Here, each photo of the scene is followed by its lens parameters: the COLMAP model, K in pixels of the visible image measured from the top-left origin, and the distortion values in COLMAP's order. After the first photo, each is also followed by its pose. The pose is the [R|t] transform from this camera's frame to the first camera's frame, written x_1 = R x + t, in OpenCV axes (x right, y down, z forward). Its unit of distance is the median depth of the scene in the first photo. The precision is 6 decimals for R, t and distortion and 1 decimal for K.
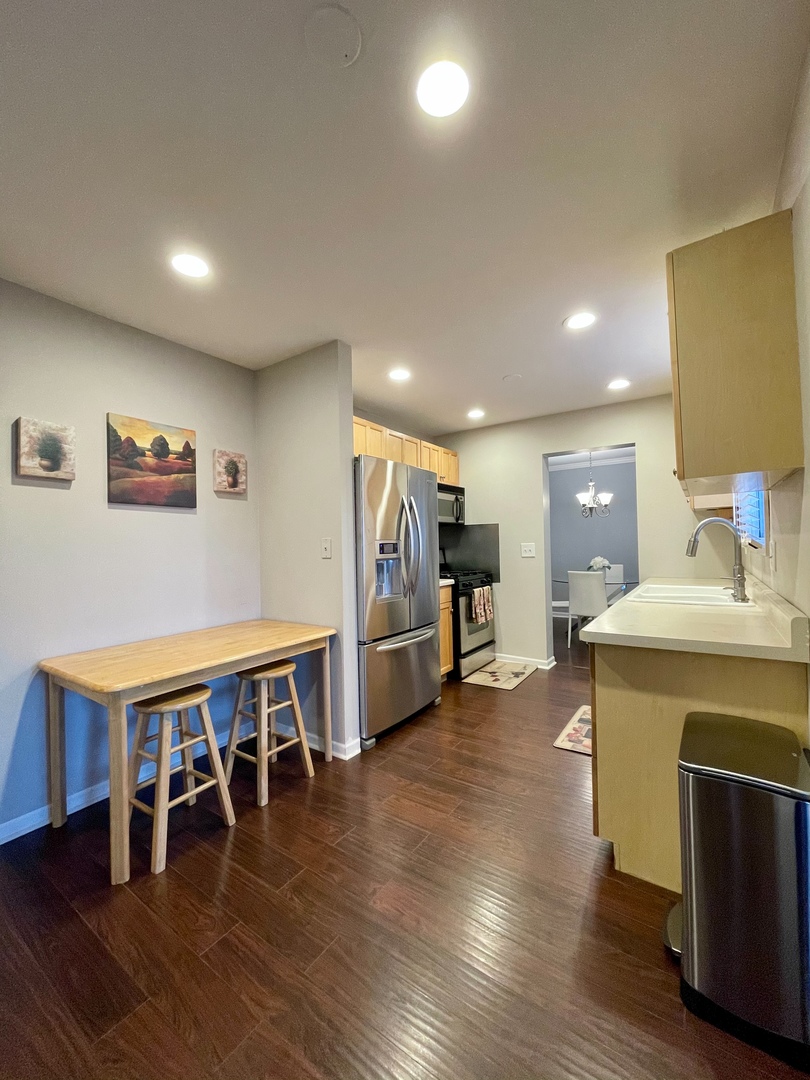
lens RADIAL K [[433.8, 0, 403.9], [0, 433.8, 539.3], [0, 0, 1]] dist [0.001126, 0.000068]
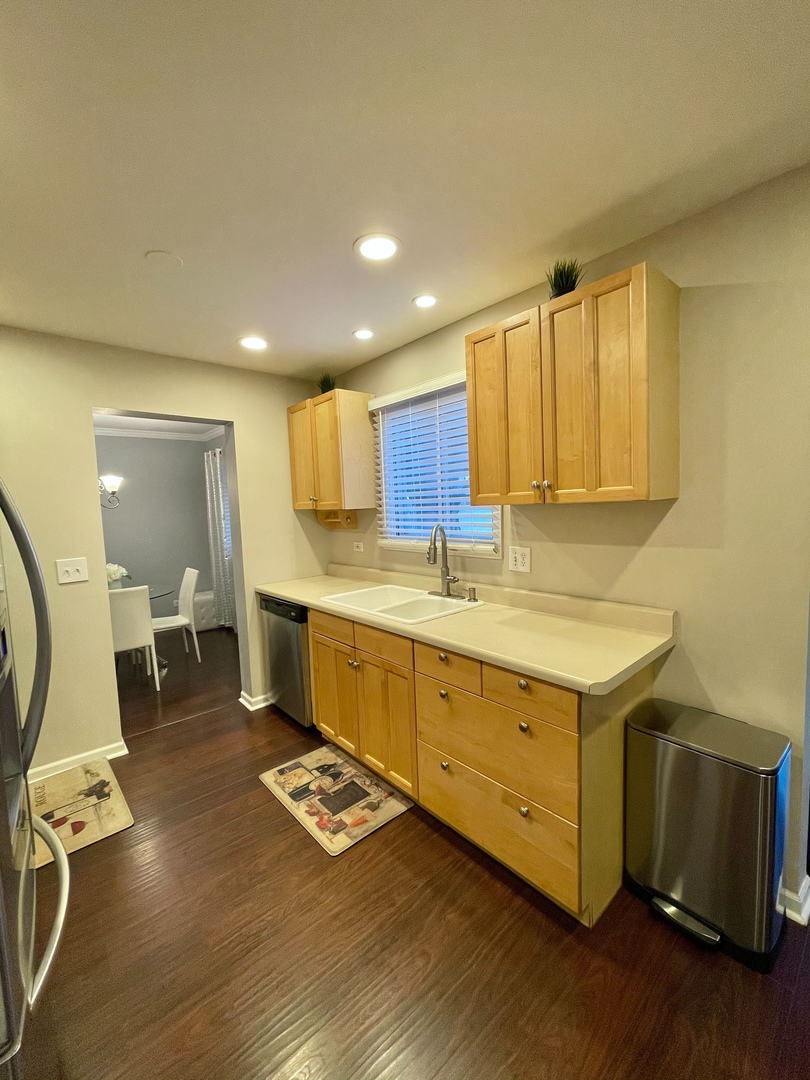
lens RADIAL K [[433.8, 0, 405.8], [0, 433.8, 541.2], [0, 0, 1]] dist [0.001126, 0.000068]
pose [[0.239539, -0.063727, 0.968793, -0.178325], [0.020906, 0.997951, 0.060475, -0.043201], [-0.970662, 0.005768, 0.240380, 0.485779]]
